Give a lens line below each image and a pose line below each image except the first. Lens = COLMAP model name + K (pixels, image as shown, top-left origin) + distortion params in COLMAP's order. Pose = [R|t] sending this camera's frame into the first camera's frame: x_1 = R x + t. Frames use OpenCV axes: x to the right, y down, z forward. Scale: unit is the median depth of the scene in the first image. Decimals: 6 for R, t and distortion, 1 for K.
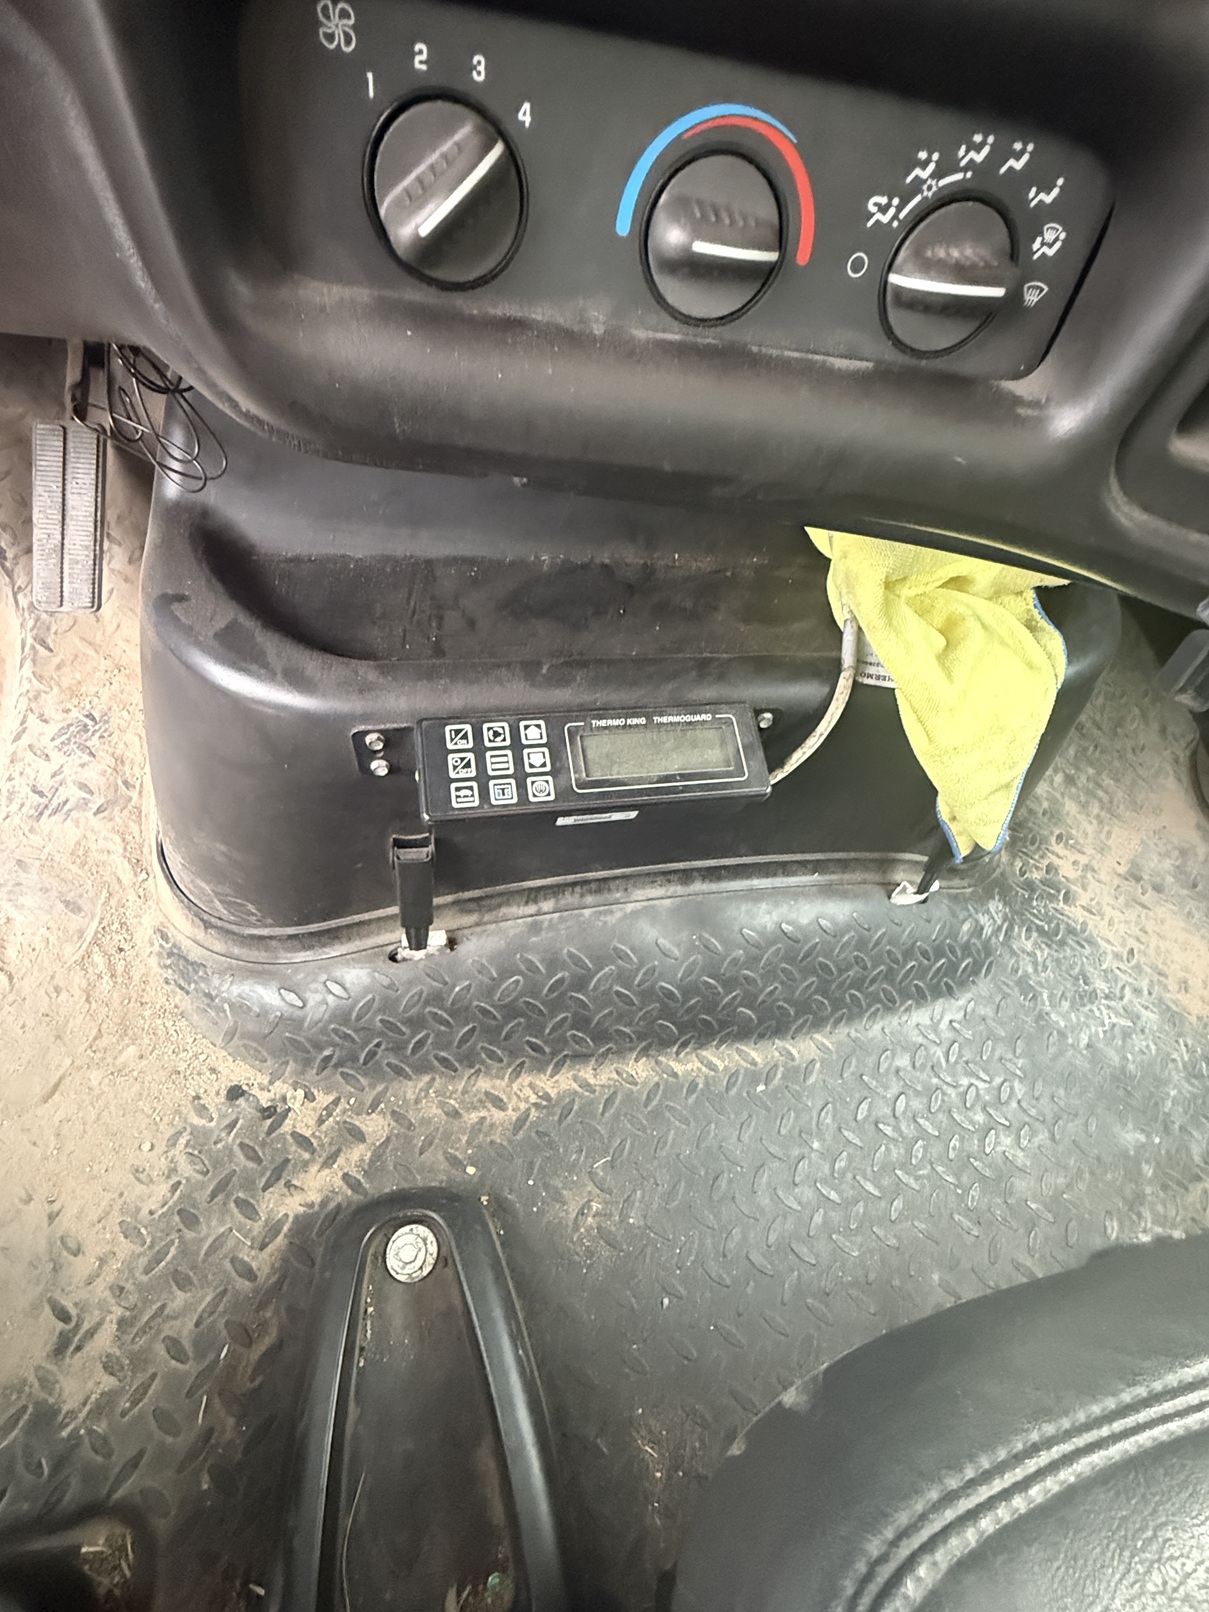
lens RADIAL K [[769.7, 0, 606.3], [0, 769.7, 797.2], [0, 0, 1]] dist [-0.000308, -0.000397]
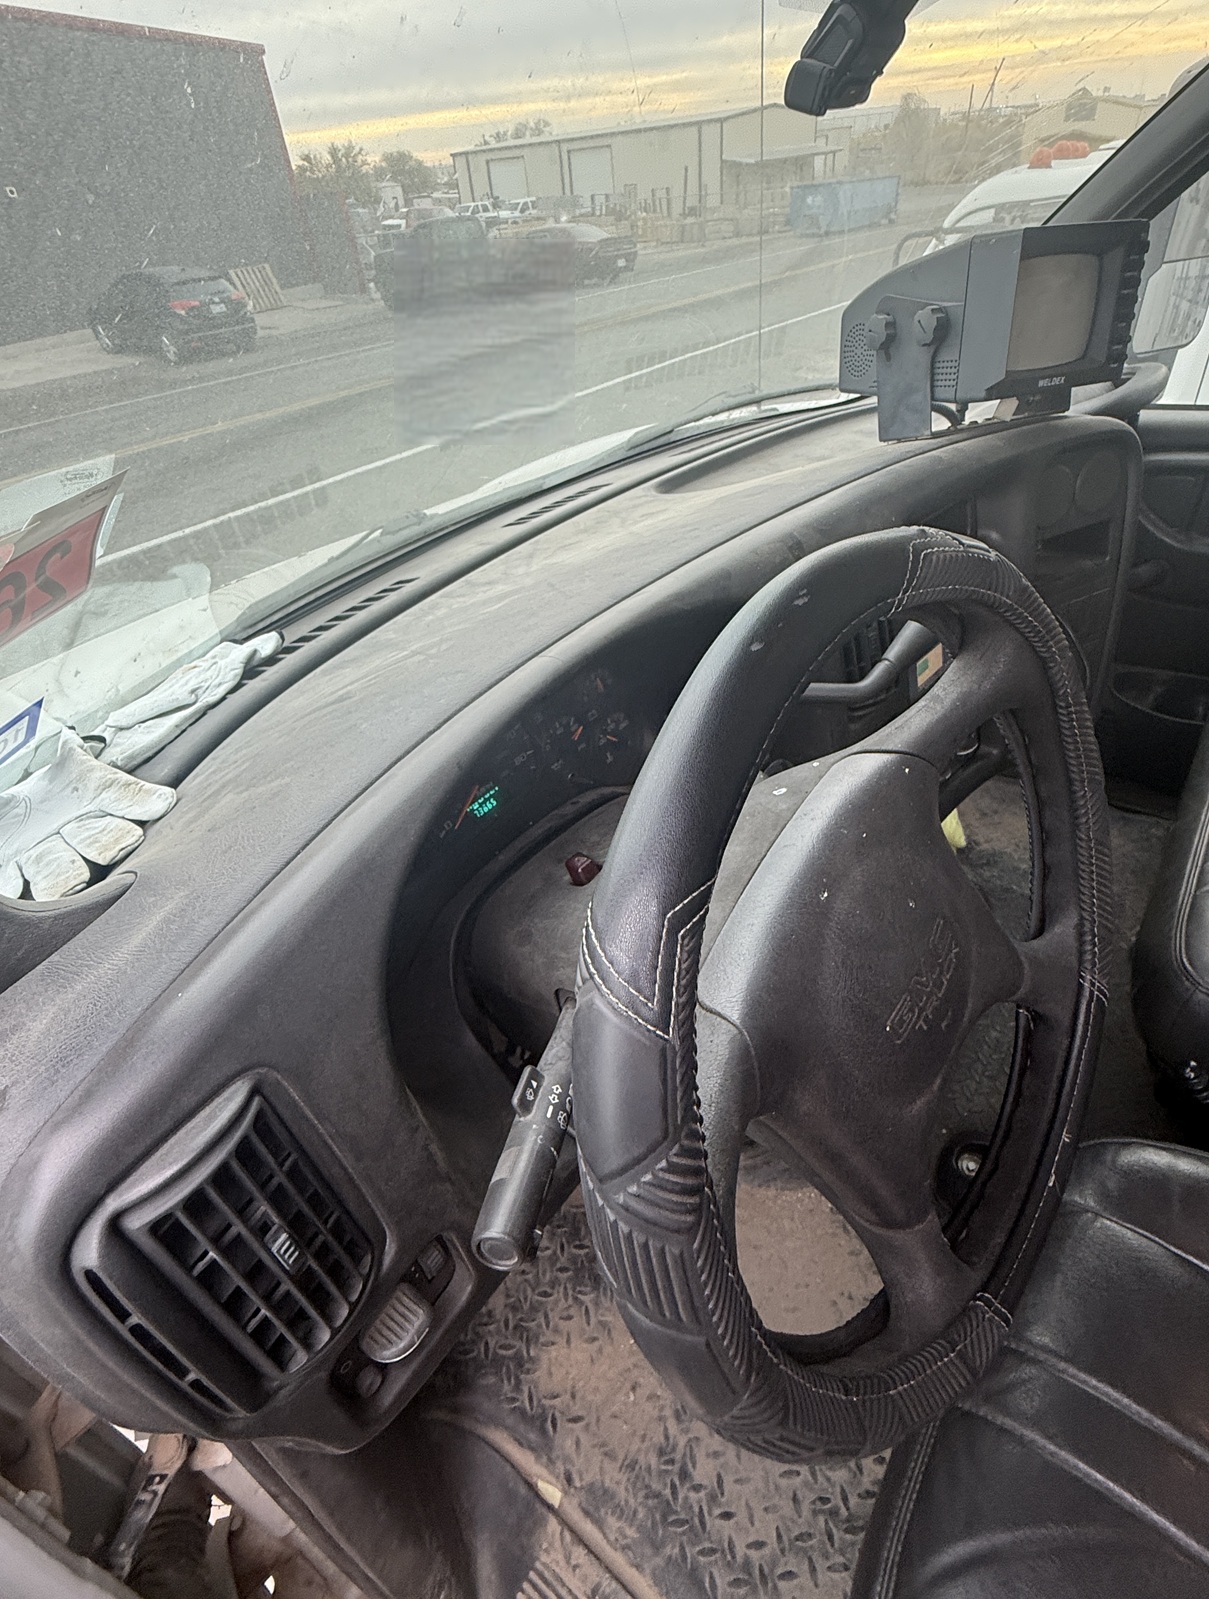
lens RADIAL K [[772.2, 0, 600.8], [0, 772.2, 778.6], [0, 0, 1]] dist [-0.001565, -0.000774]
pose [[0.730765, -0.572800, 0.371326, -1.013046], [0.657220, 0.737399, -0.155903, -0.434610], [-0.184514, 0.357971, 0.915320, -0.933888]]
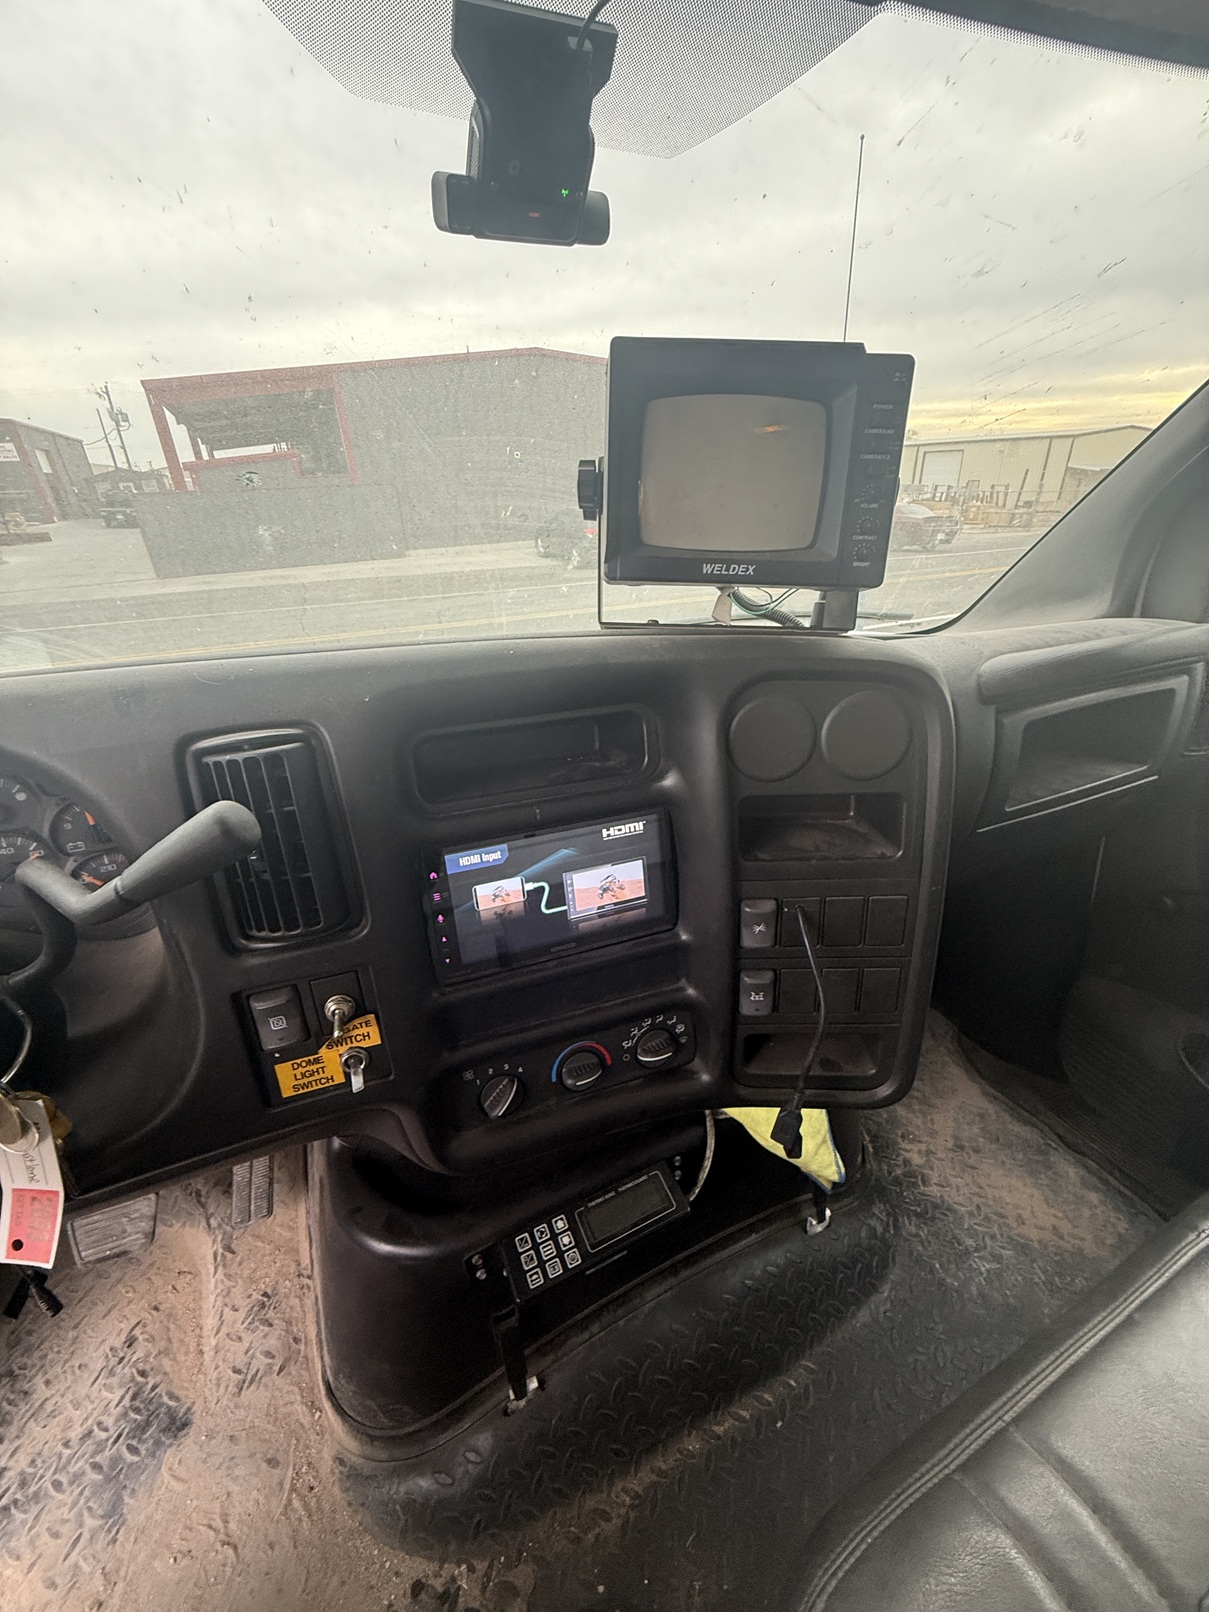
lens RADIAL K [[640.6, 0, 605.8], [0, 640.6, 802.5], [0, 0, 1]] dist [-0.001497, 0.000617]
pose [[0.949473, -0.280039, 0.141700, 0.058060], [0.313491, 0.824703, -0.470731, -0.119383], [0.014963, 0.491368, 0.870823, -0.645399]]
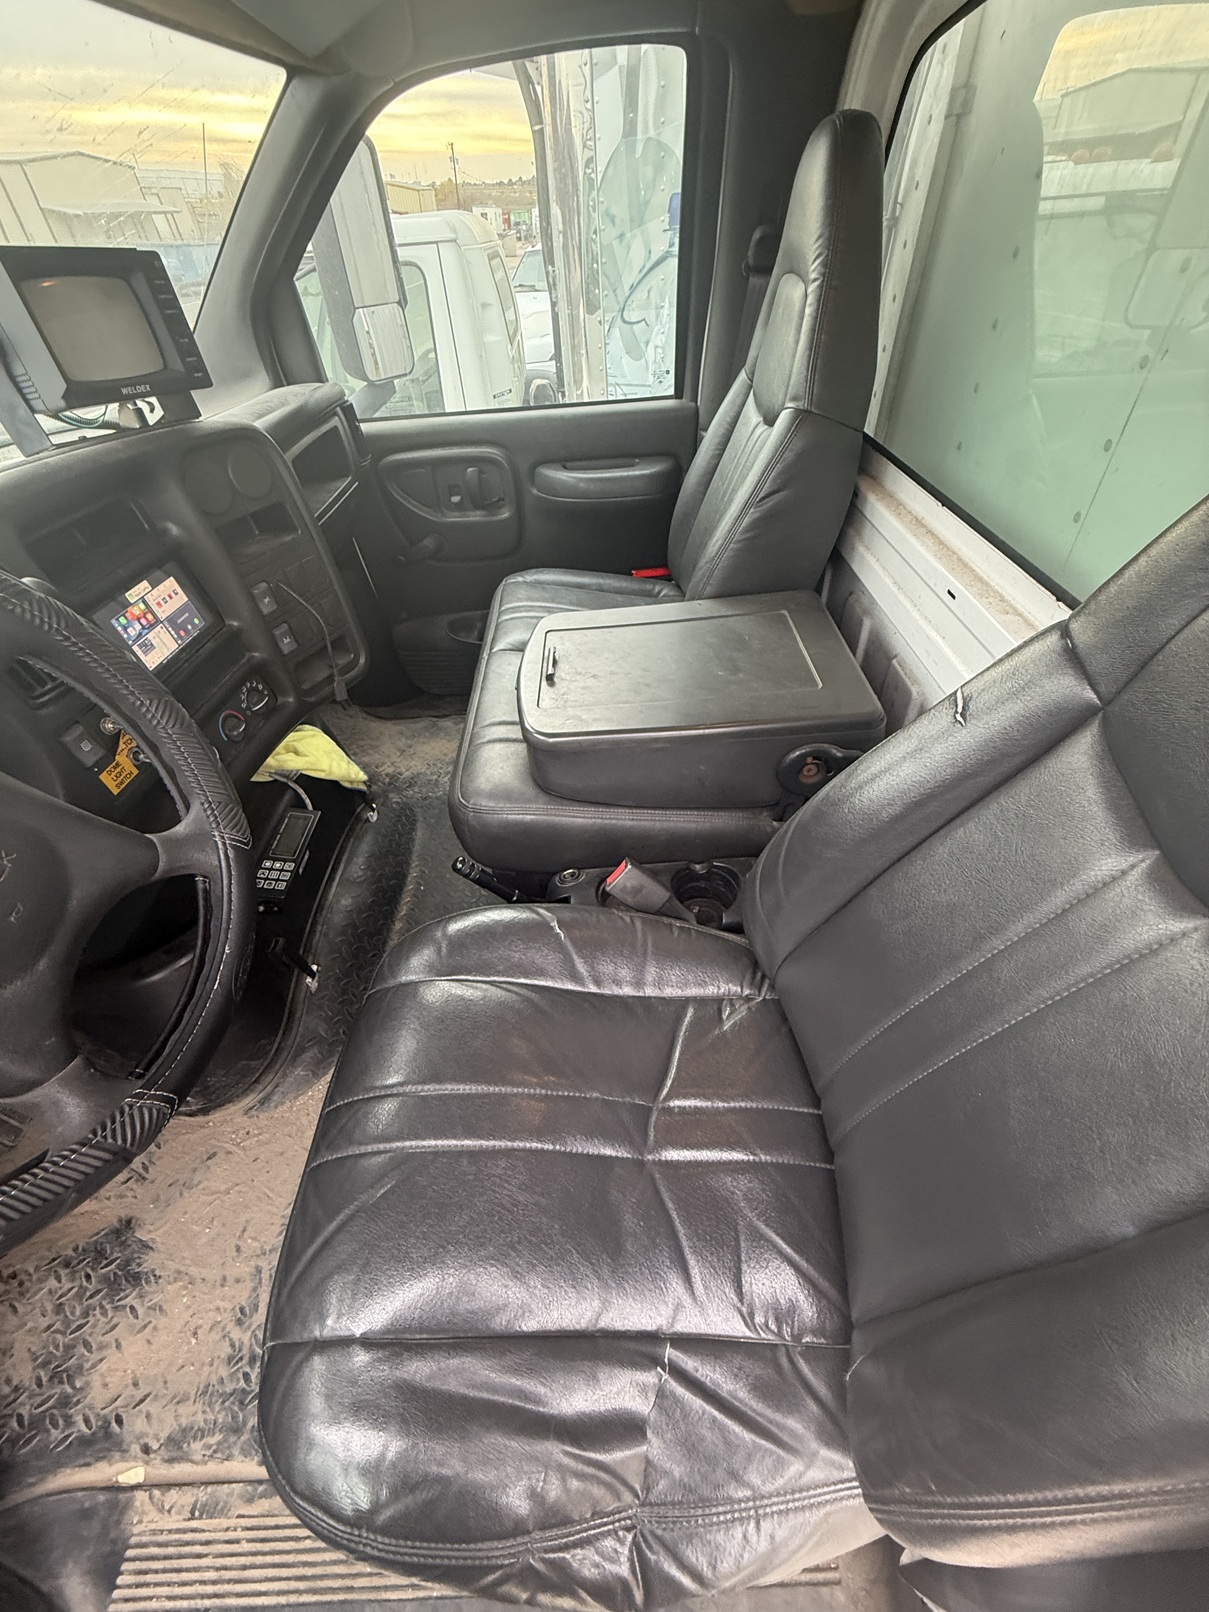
lens RADIAL K [[643.6, 0, 606.6], [0, 643.6, 802.2], [0, 0, 1]] dist [-0.000146, 0.000446]
pose [[0.163632, -0.782253, 0.601086, -0.872808], [0.845605, 0.425038, 0.322947, 0.087422], [-0.508111, 0.455437, 0.731027, -1.168837]]
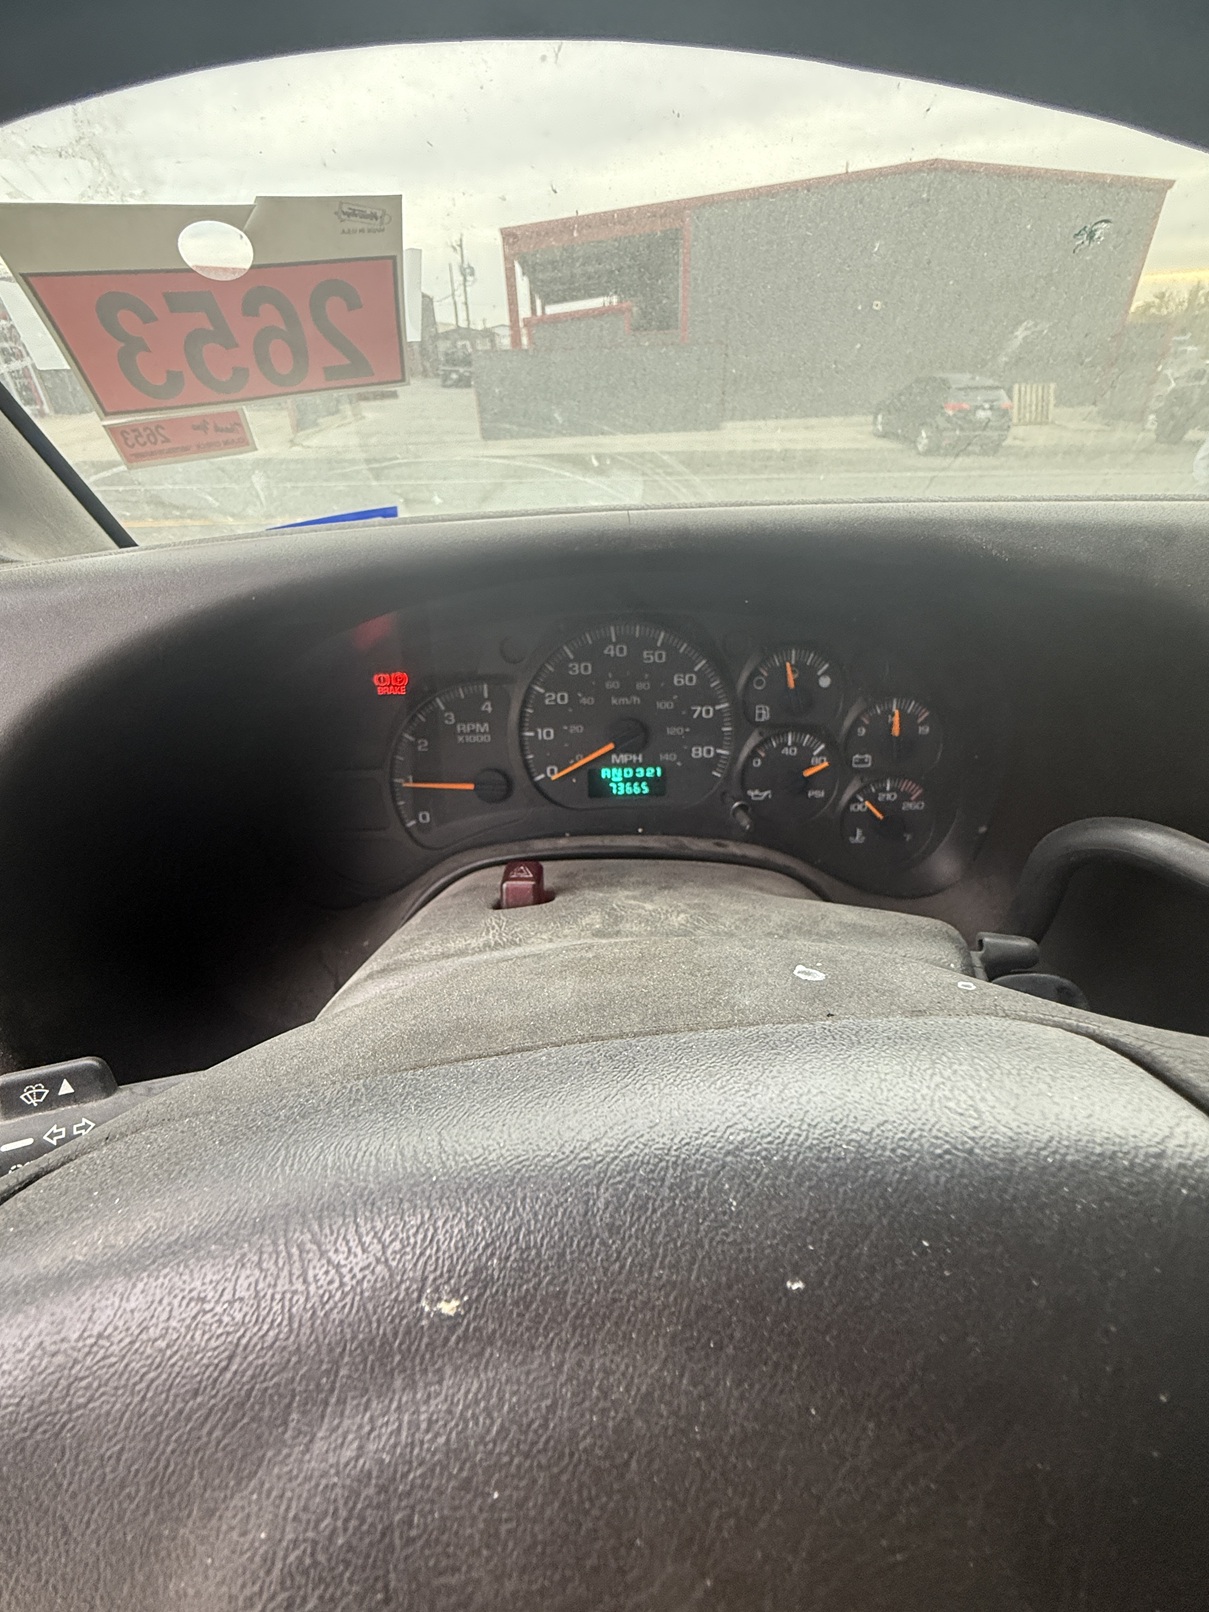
lens RADIAL K [[682.3, 0, 607.2], [0, 682.3, 802.3], [0, 0, 1]] dist [-0.004275, -0.000526]
pose [[0.971362, -0.067048, -0.227948, -0.611251], [-0.032909, 0.912149, -0.408535, -0.382020], [0.235314, 0.404337, 0.883820, -0.503474]]
